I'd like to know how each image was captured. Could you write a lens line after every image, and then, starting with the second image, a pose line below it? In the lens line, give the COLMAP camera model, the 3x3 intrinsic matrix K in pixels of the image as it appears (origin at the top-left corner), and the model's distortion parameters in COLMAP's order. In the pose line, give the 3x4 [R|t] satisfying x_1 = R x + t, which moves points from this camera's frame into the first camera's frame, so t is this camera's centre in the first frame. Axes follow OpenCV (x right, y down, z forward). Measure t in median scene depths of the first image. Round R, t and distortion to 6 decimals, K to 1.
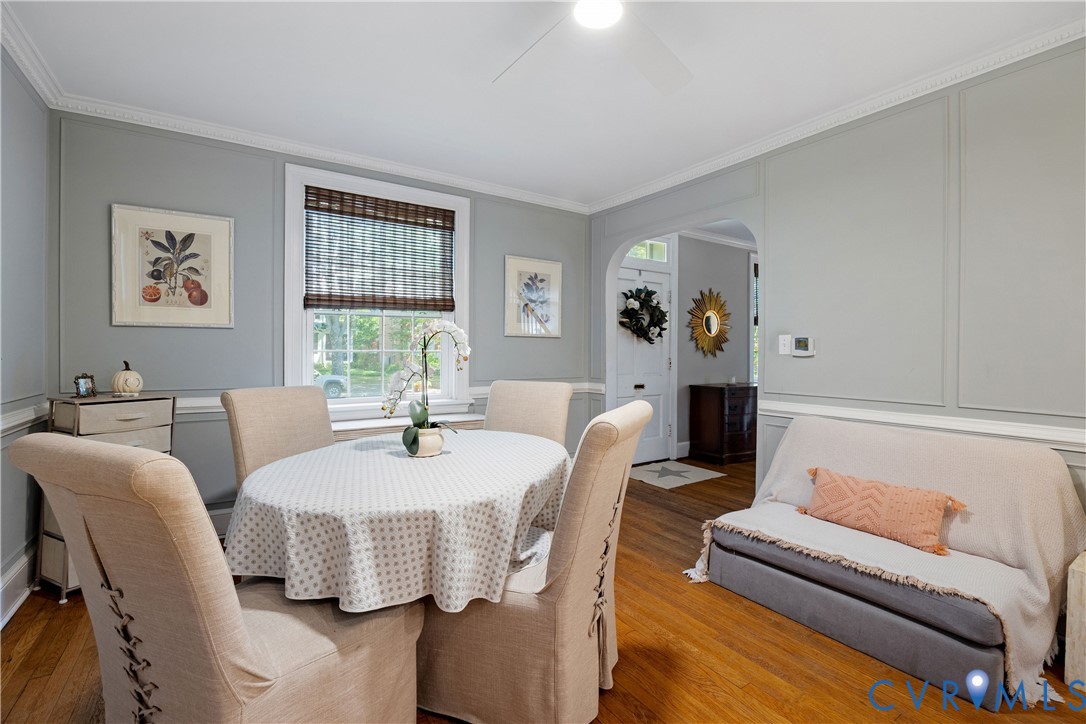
lens RADIAL K [[492.6, 0, 532.7], [0, 492.6, 357.2], [0, 0, 1]] dist [-0.014867, 0.000219]
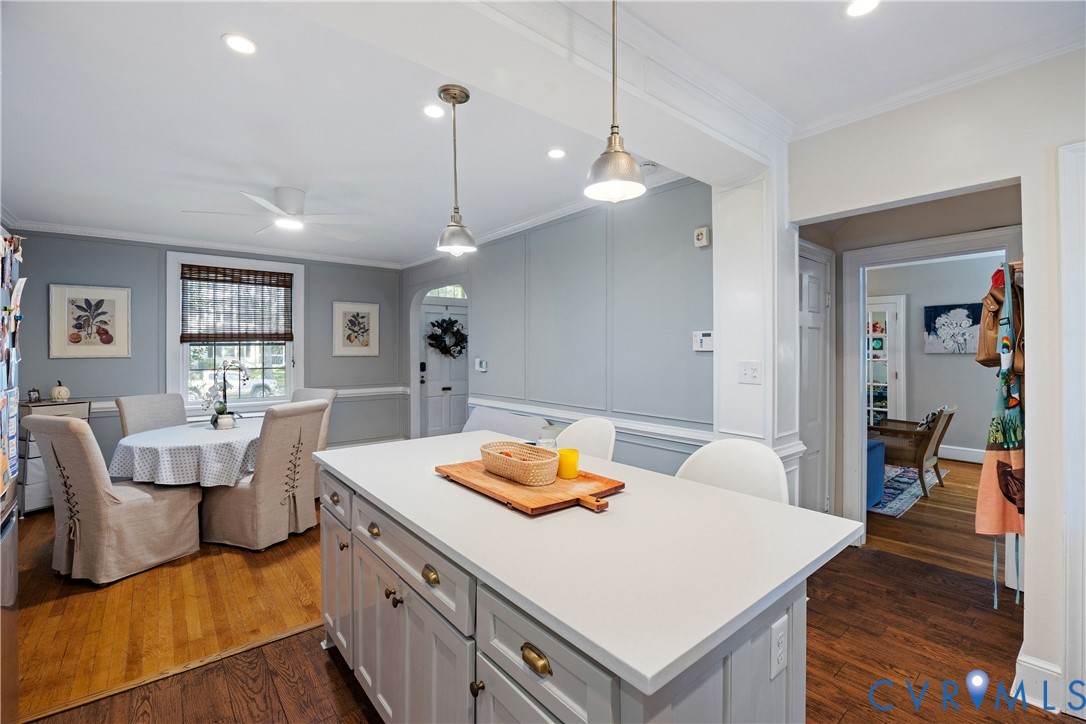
lens RADIAL K [[504.0, 0, 542.6], [0, 504.0, 346.8], [0, 0, 1]] dist [-0.015523, -0.000526]
pose [[0.995657, -0.009187, 0.092643, 0.595466], [0.010732, 0.999811, -0.016186, -0.056459], [-0.092477, 0.017110, 0.995568, -0.766161]]
